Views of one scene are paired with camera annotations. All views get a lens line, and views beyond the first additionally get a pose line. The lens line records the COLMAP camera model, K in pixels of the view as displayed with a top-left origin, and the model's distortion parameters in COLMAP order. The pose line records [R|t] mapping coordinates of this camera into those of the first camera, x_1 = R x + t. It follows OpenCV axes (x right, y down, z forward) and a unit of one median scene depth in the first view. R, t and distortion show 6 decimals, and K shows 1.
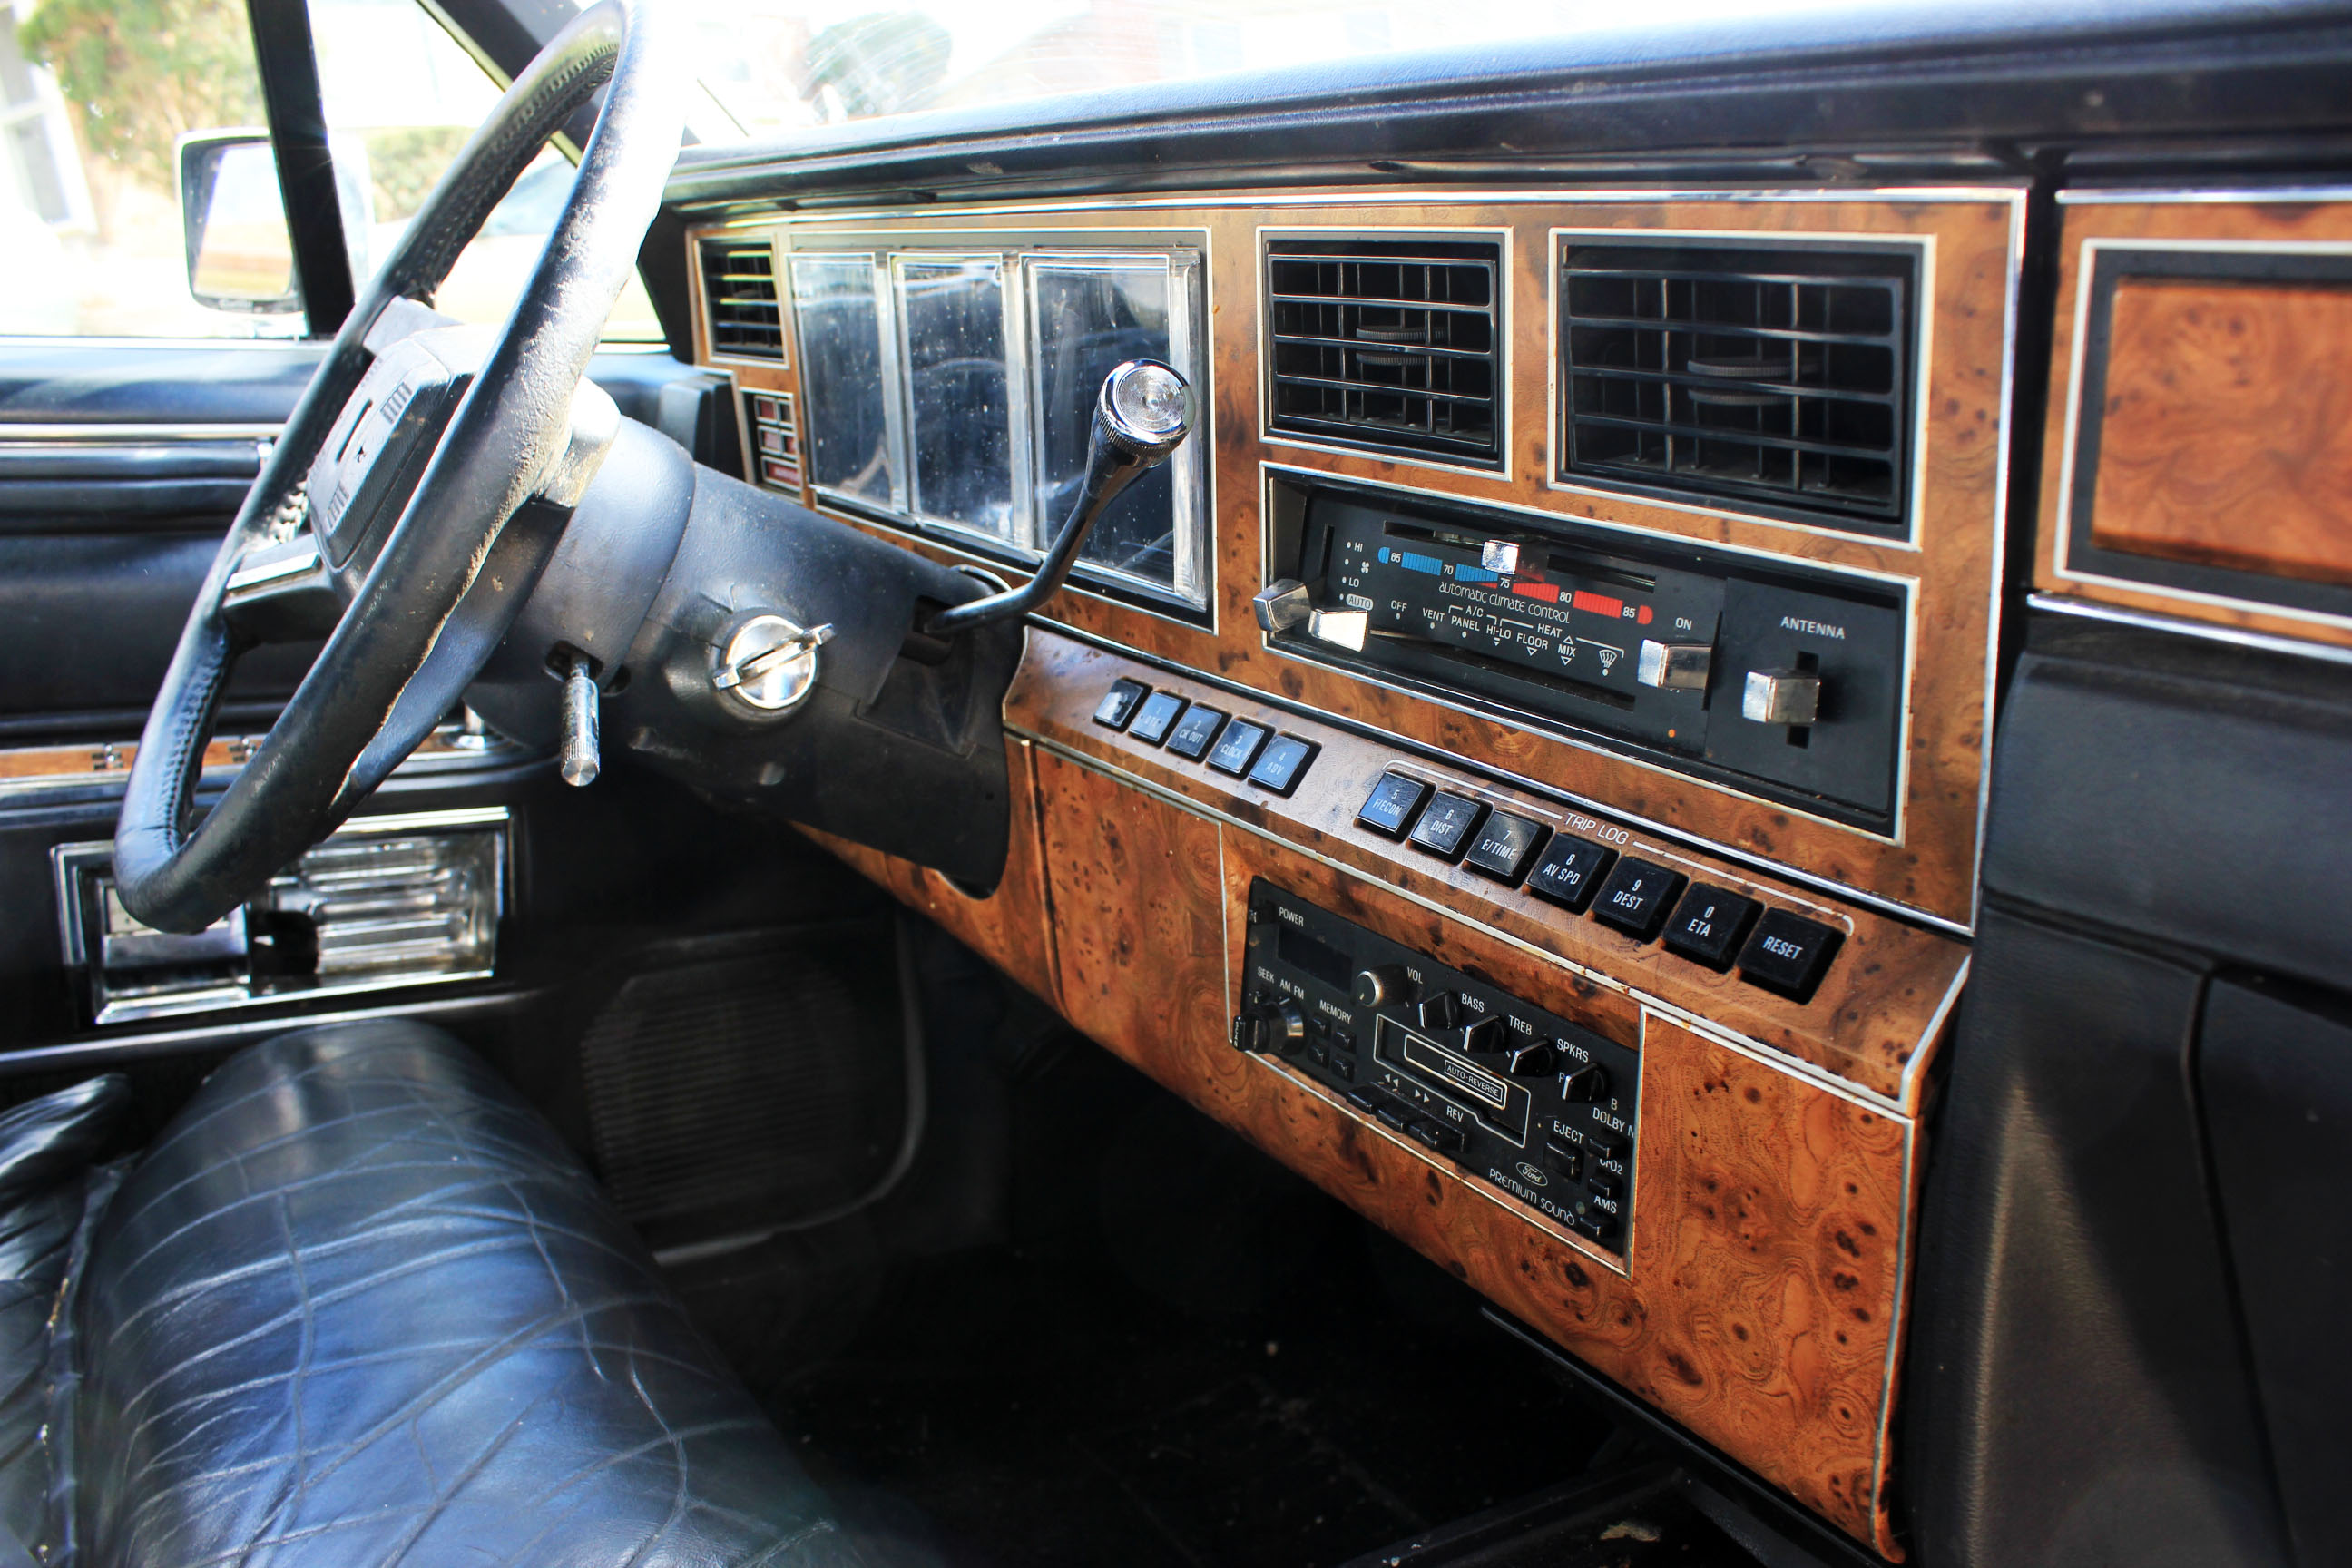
lens RADIAL K [[2001.0, 0, 1176.0], [0, 2001.0, 784.0], [0, 0, 1]] dist [-0.189237, 0.220323]
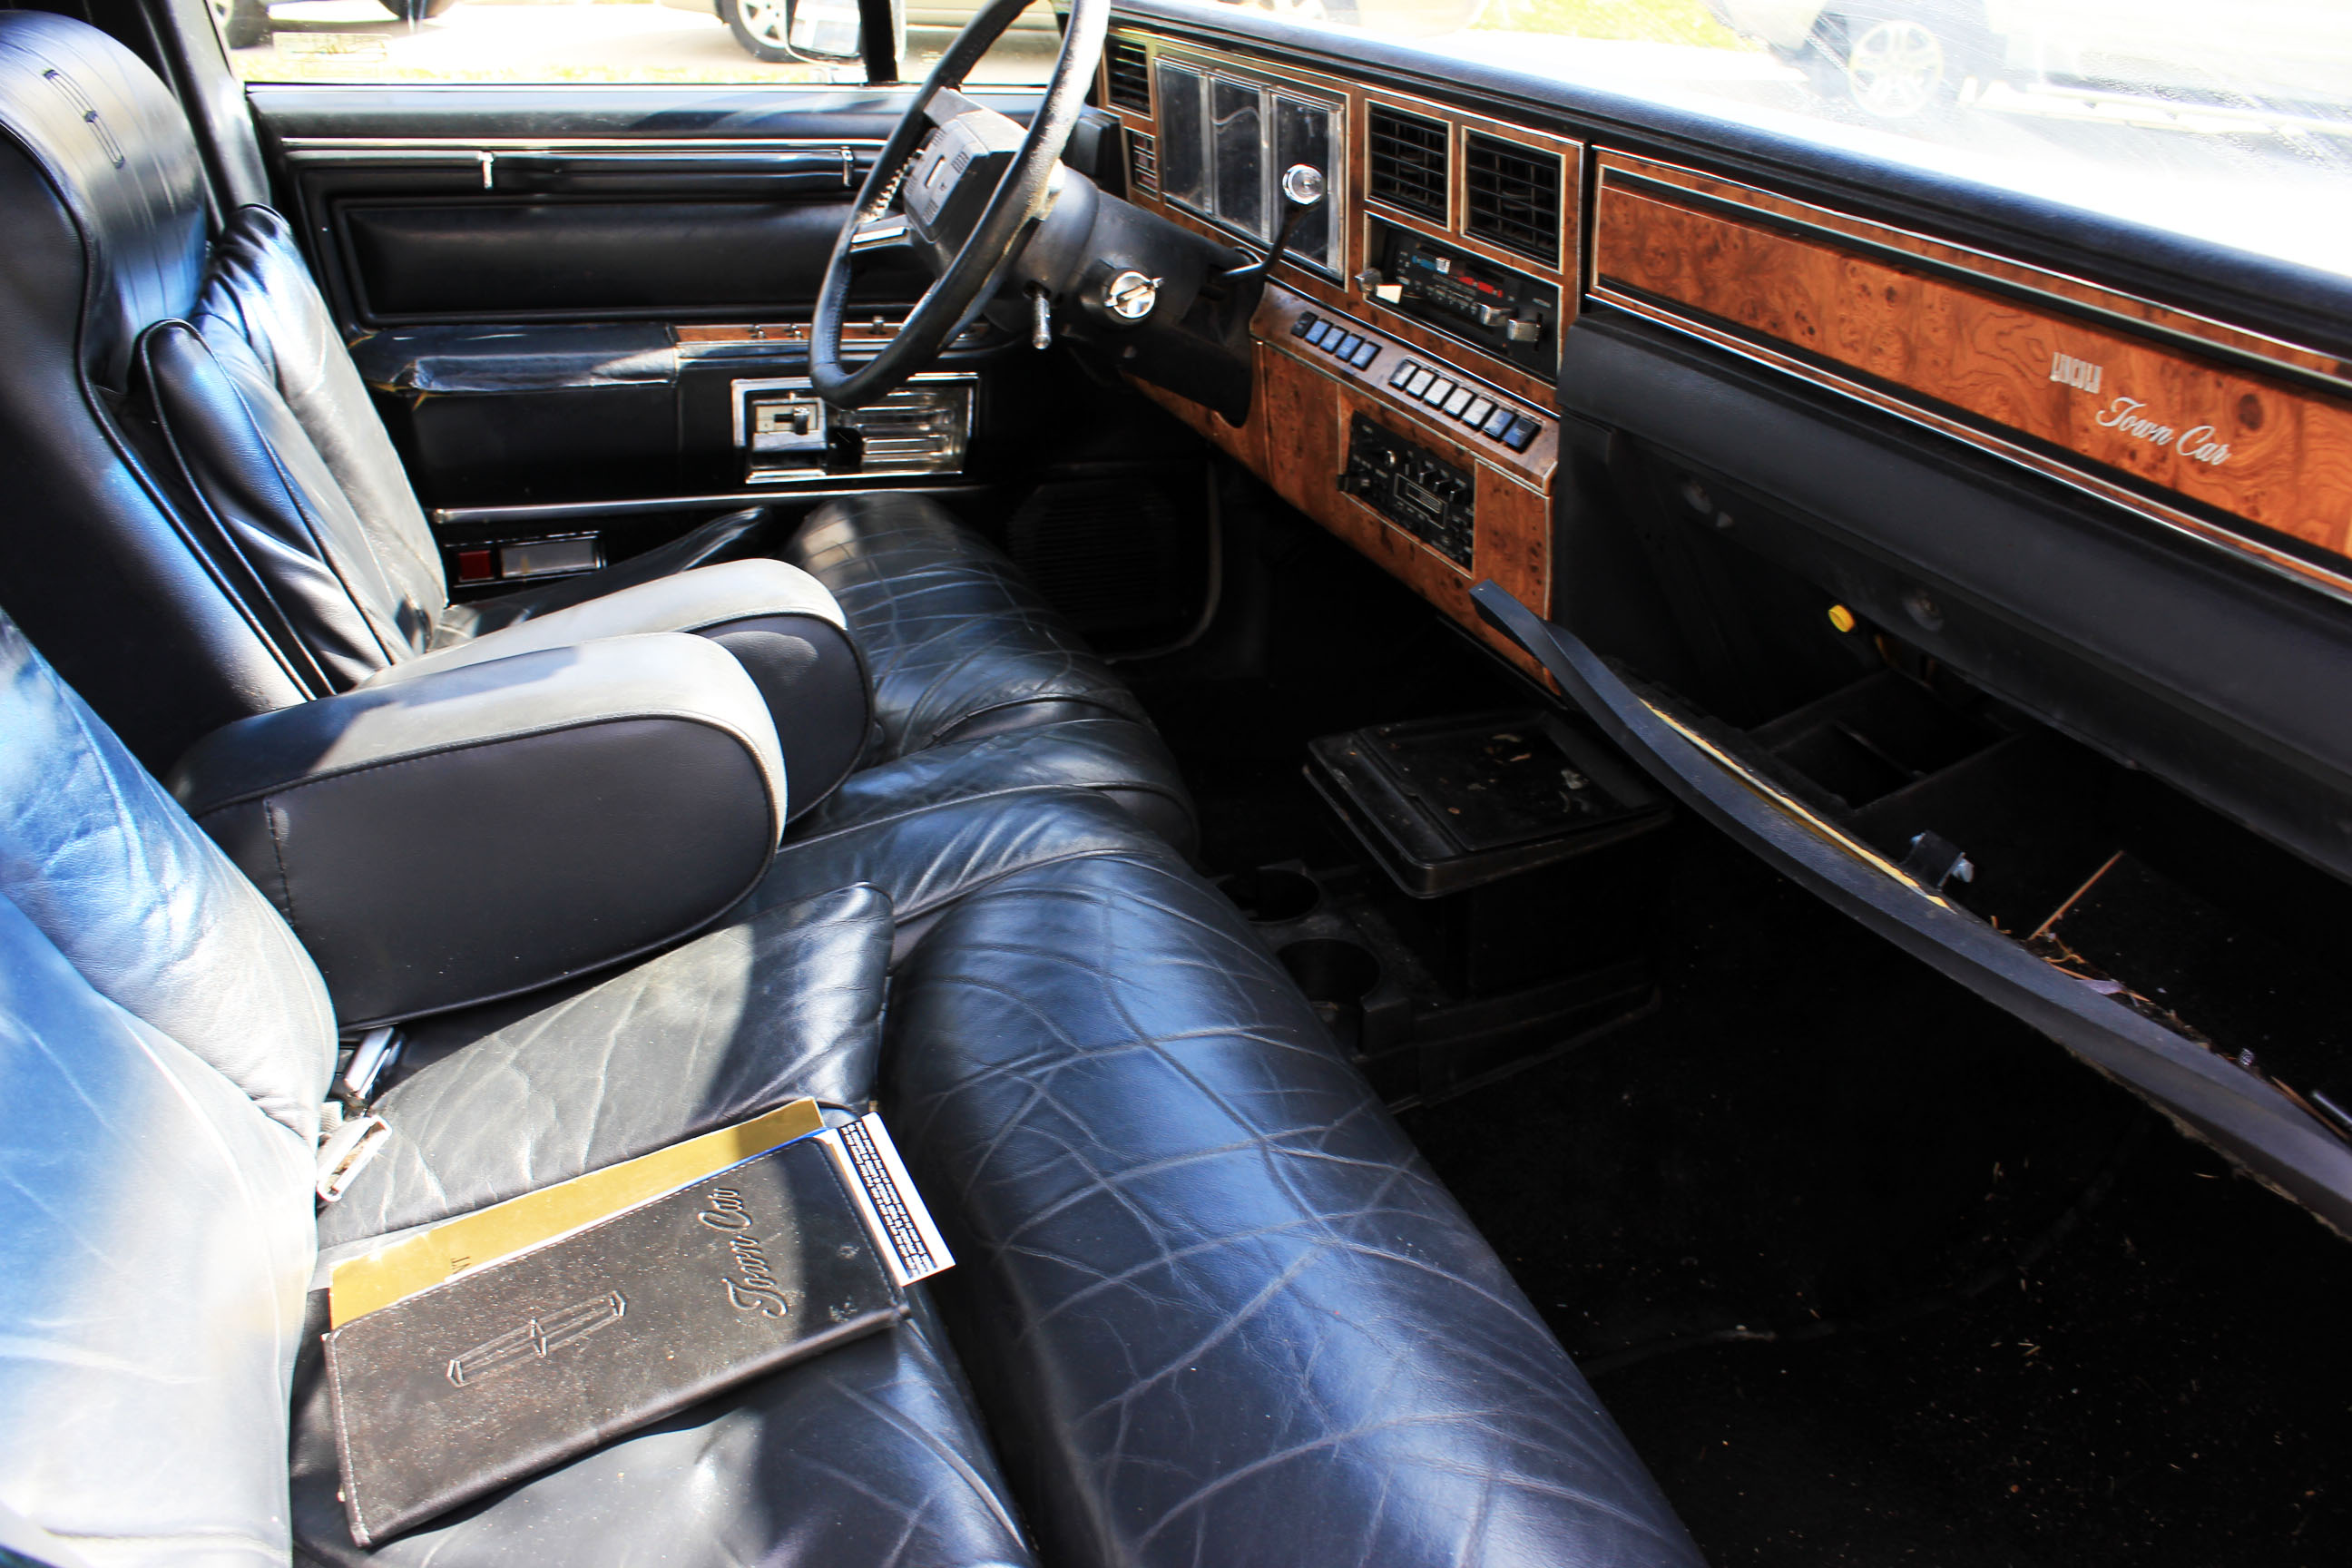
lens RADIAL K [[1989.5, 0, 1176.0], [0, 1989.5, 784.0], [0, 0, 1]] dist [-0.144426, 0.136165]
pose [[0.981578, 0.087624, -0.169786, 0.236143], [-0.055698, 0.981270, 0.184410, 0.057321], [0.182765, -0.171556, 0.968073, -1.077276]]
